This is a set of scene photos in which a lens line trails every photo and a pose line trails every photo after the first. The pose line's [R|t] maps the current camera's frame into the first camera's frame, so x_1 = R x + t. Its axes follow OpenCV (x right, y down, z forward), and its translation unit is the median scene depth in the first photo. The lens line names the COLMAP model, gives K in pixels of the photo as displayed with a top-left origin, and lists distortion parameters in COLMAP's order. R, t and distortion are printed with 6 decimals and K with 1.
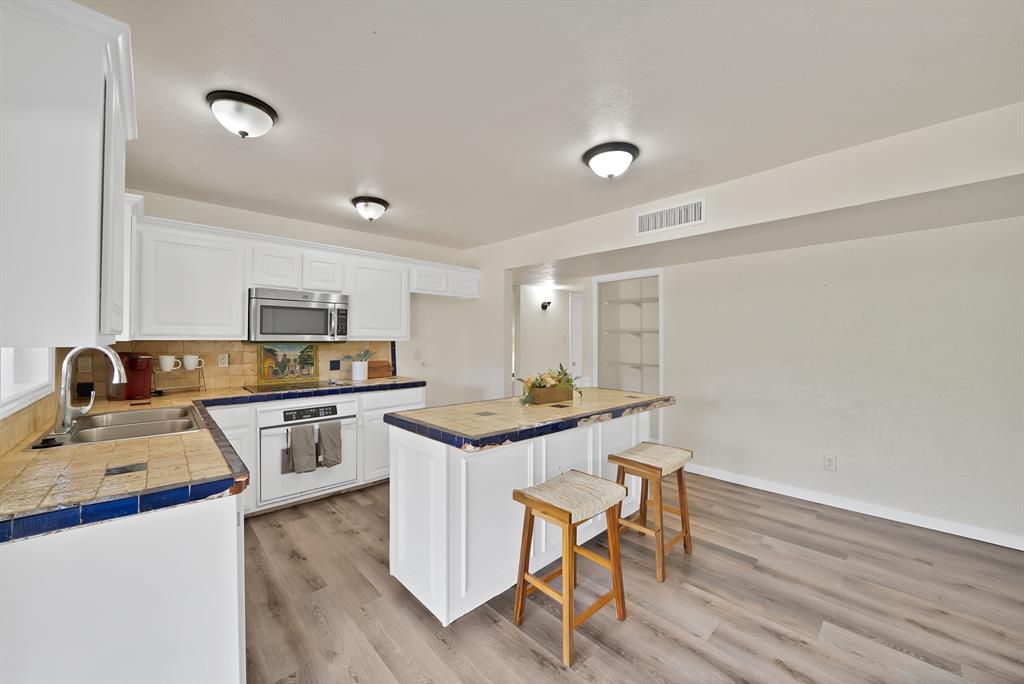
lens RADIAL K [[382.3, 0, 506.8], [0, 382.3, 337.6], [0, 0, 1]] dist [-0.019533, 0.000703]
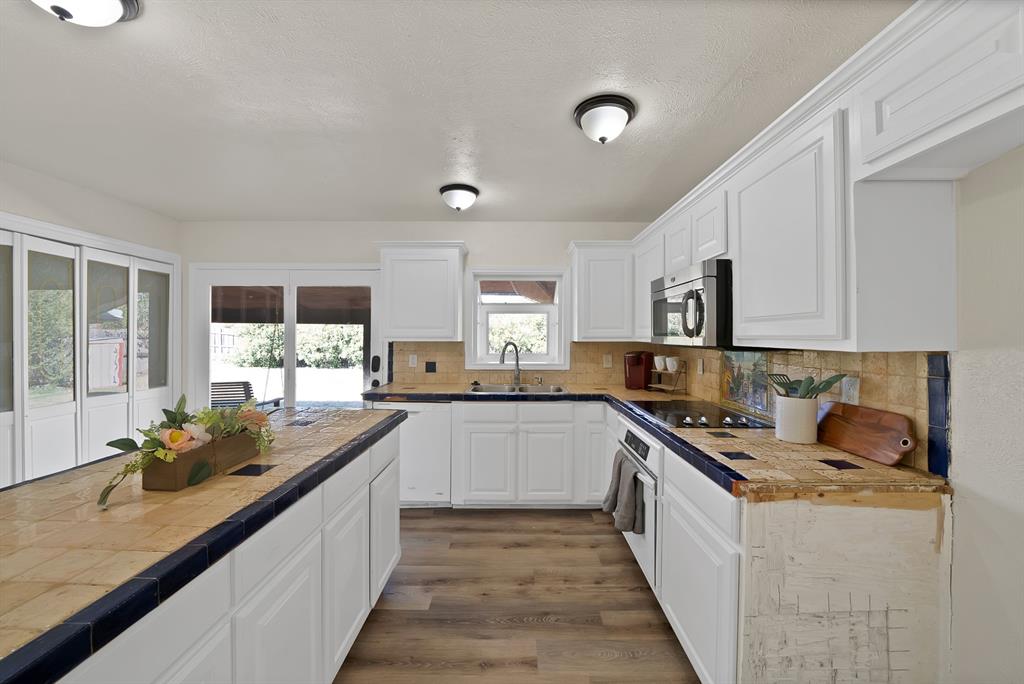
lens RADIAL K [[382.3, 0, 517.9], [0, 382.3, 337.8], [0, 0, 1]] dist [-0.019533, 0.000703]
pose [[-0.682658, -0.005660, -0.730716, 0.150163], [-0.005211, 0.999982, -0.002878, 0.000342], [0.730720, 0.001843, -0.682675, 1.185499]]
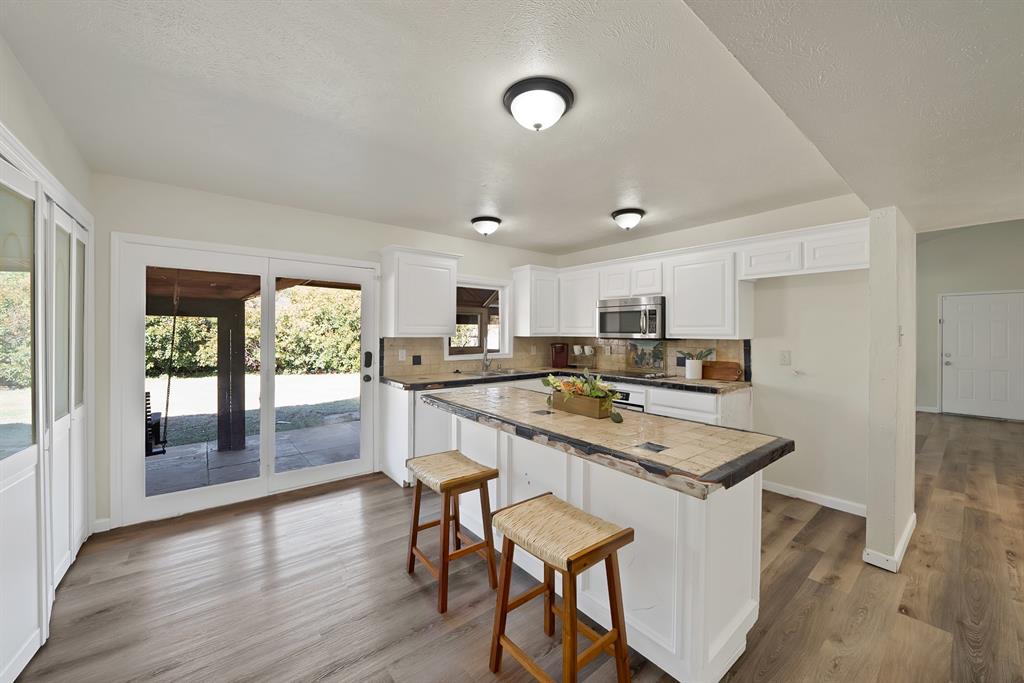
lens RADIAL K [[382.3, 0, 512.3], [0, 382.3, 336.8], [0, 0, 1]] dist [-0.019533, 0.000703]
pose [[-0.066450, 0.005185, -0.997776, 0.696052], [-0.003093, 0.999981, 0.005402, -0.000379], [0.997785, 0.003445, -0.066433, 0.669306]]
